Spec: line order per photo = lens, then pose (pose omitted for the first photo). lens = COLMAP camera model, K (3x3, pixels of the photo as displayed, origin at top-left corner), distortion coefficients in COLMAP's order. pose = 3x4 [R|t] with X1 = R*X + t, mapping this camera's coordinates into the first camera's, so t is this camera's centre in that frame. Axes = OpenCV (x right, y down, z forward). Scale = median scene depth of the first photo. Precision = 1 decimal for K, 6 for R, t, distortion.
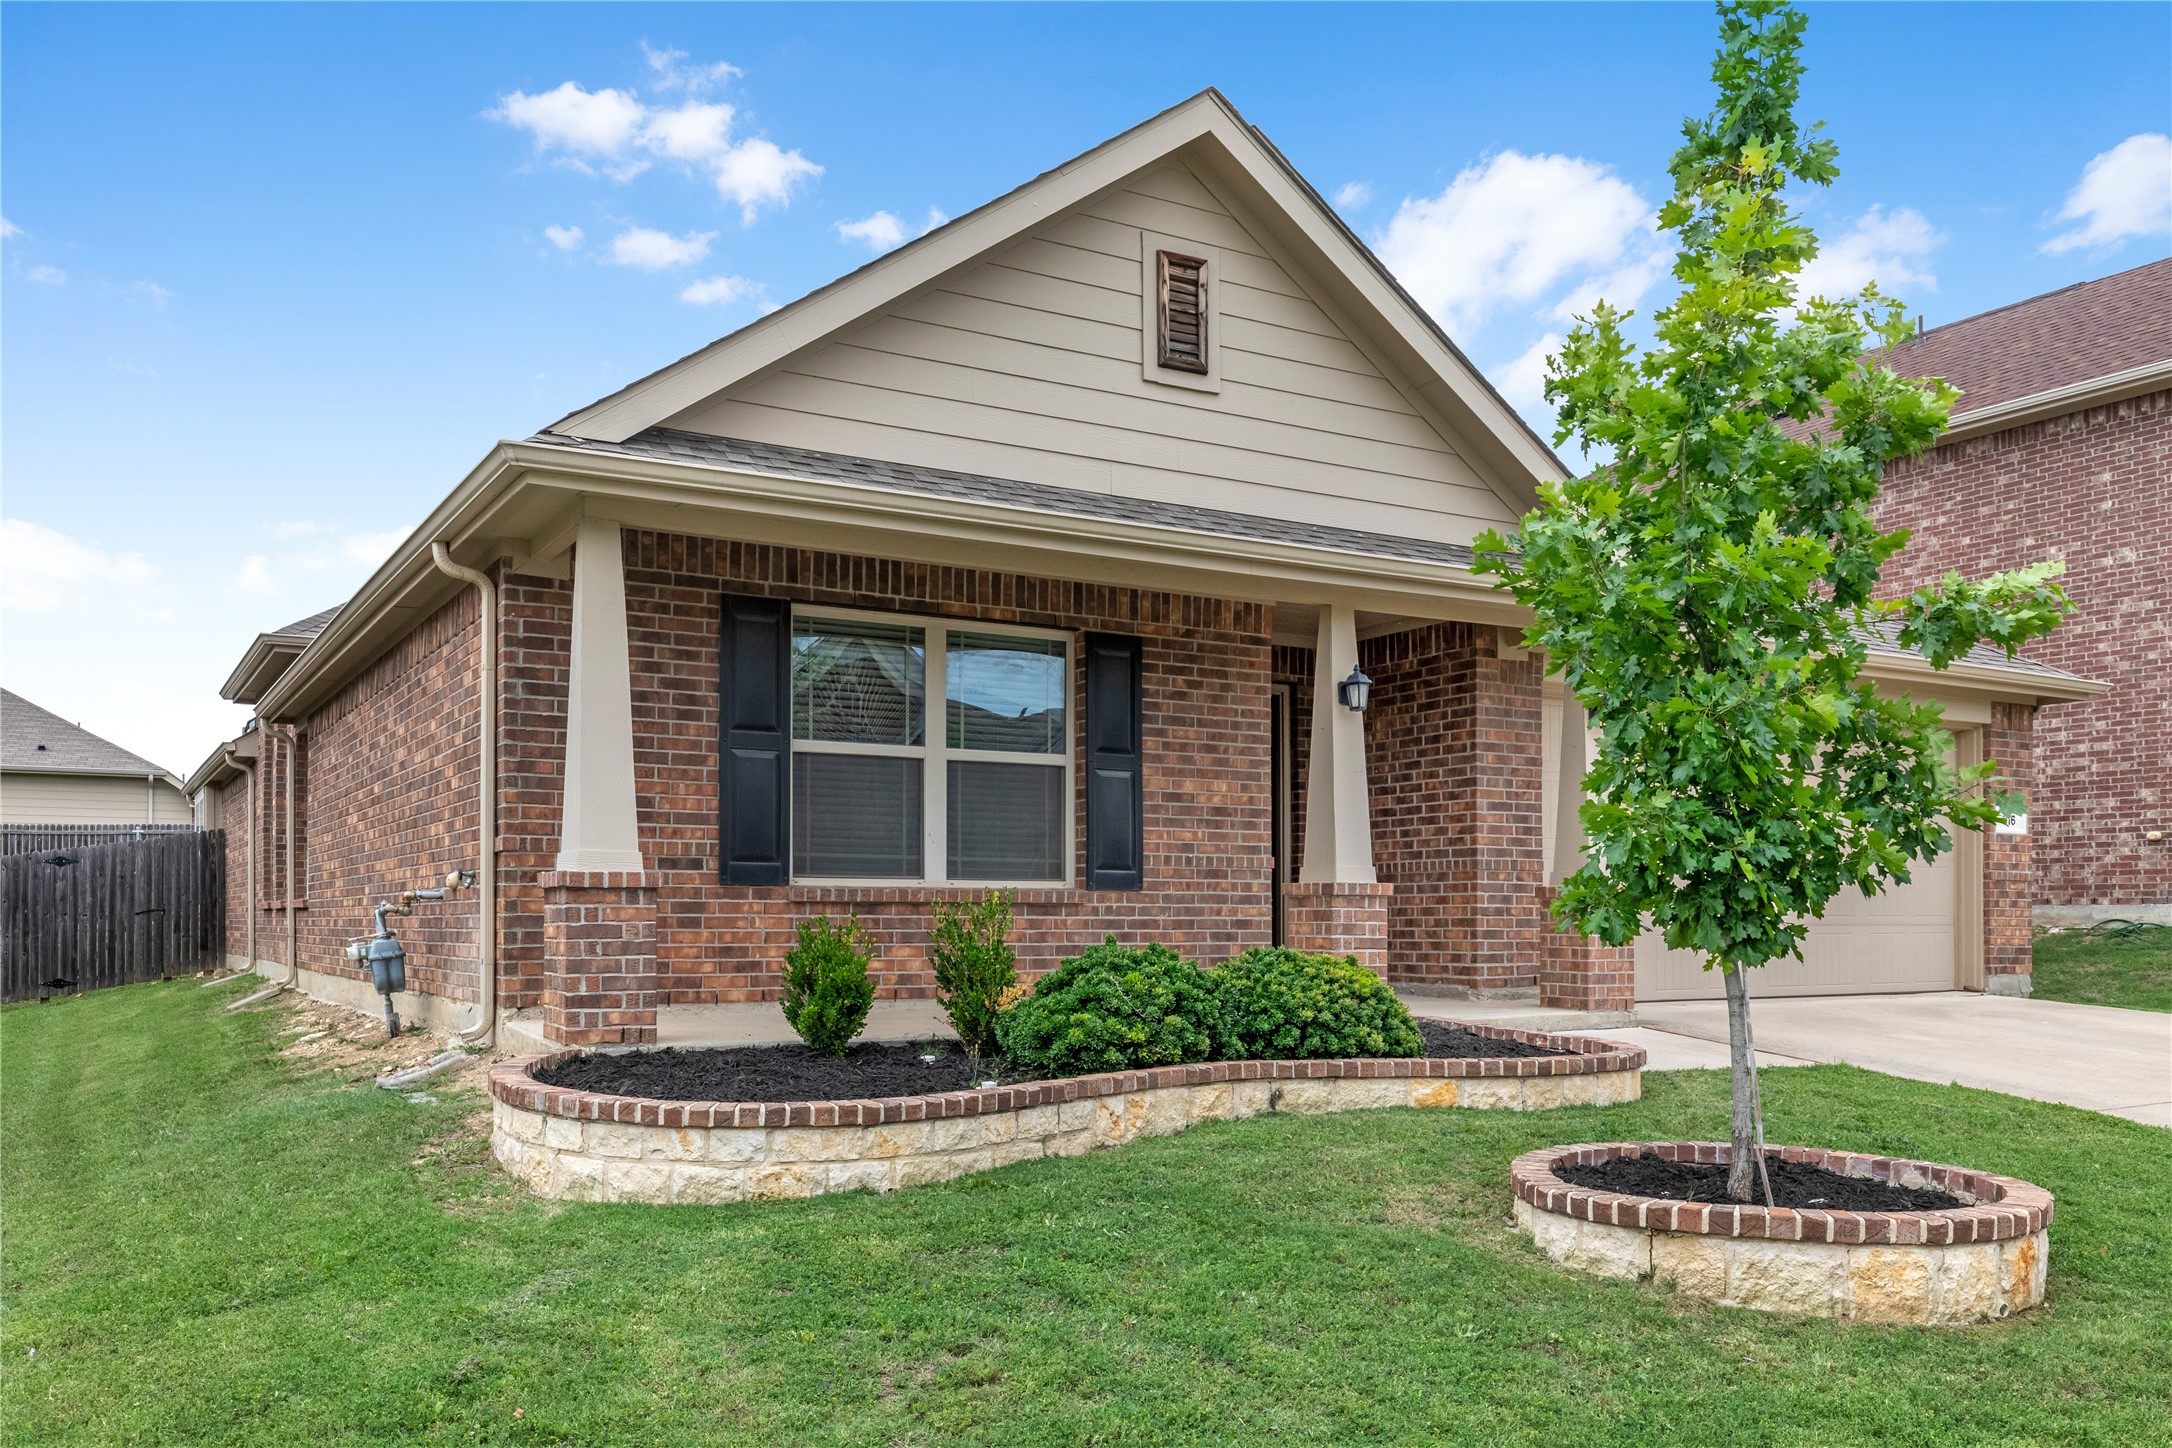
lens RADIAL K [[1746.0, 0, 1086.0], [0, 1746.0, 724.0], [0, 0, 1]] dist [0.006461, 0.001184]
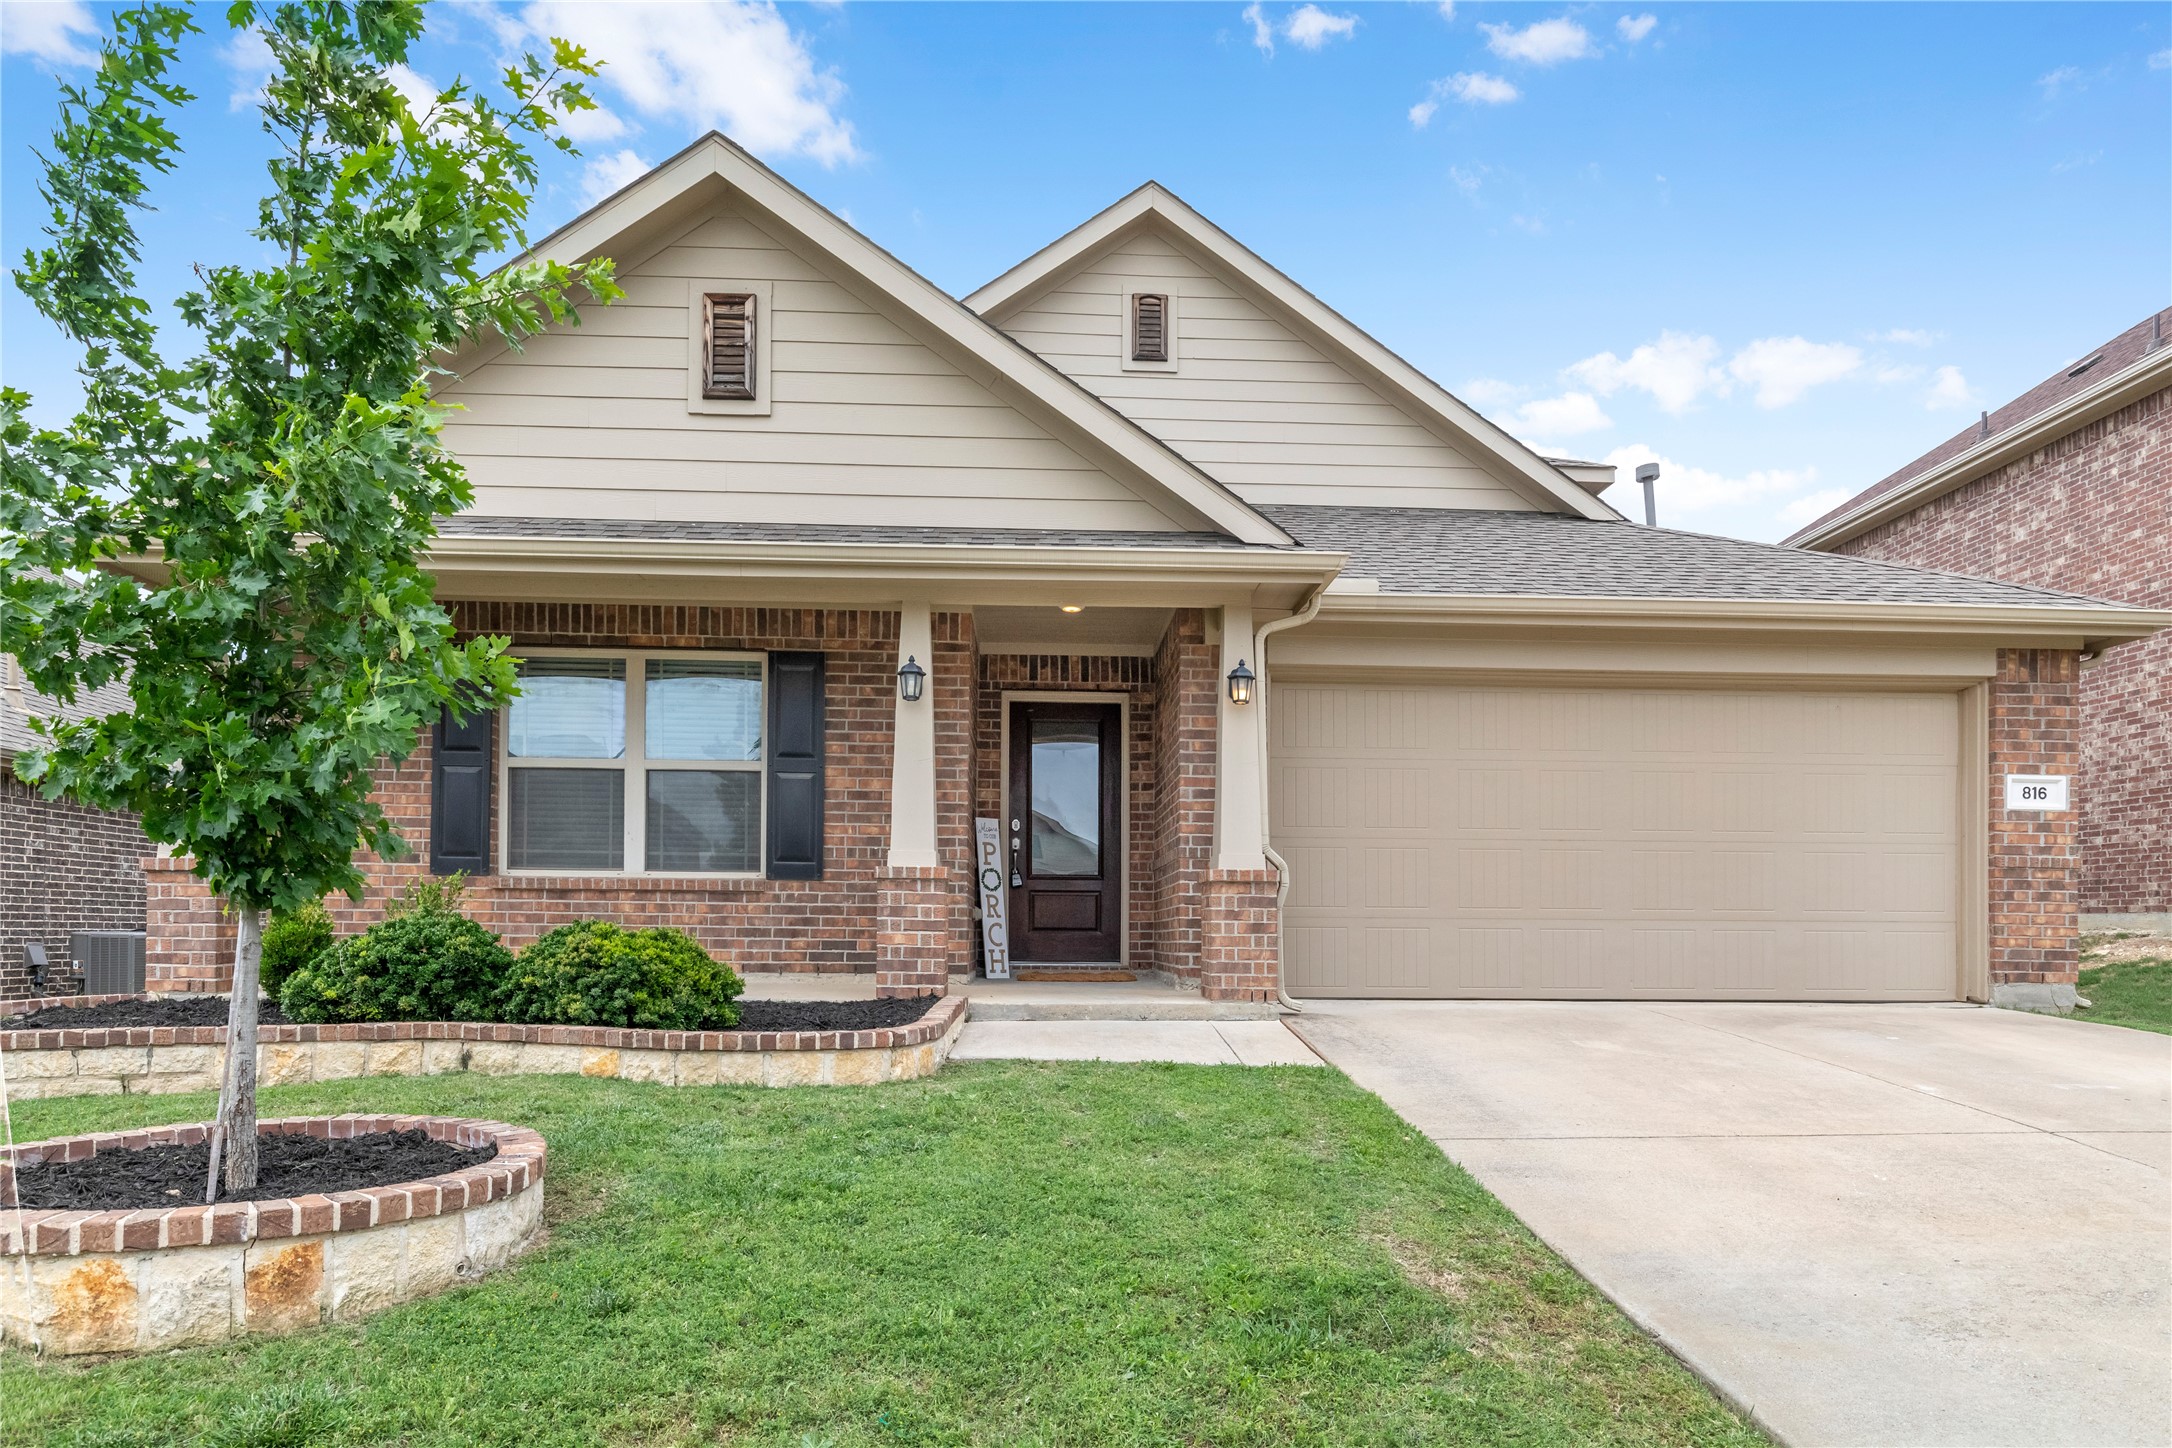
lens RADIAL K [[1322.9, 0, 1086.0], [0, 1322.9, 805.8], [0, 0, 1]] dist [0.001681, -0.000656]
pose [[0.880701, -0.039461, -0.472027, 0.596450], [0.043757, 0.999040, -0.001876, 0.059149], [0.471648, -0.019002, 0.881582, 0.350781]]
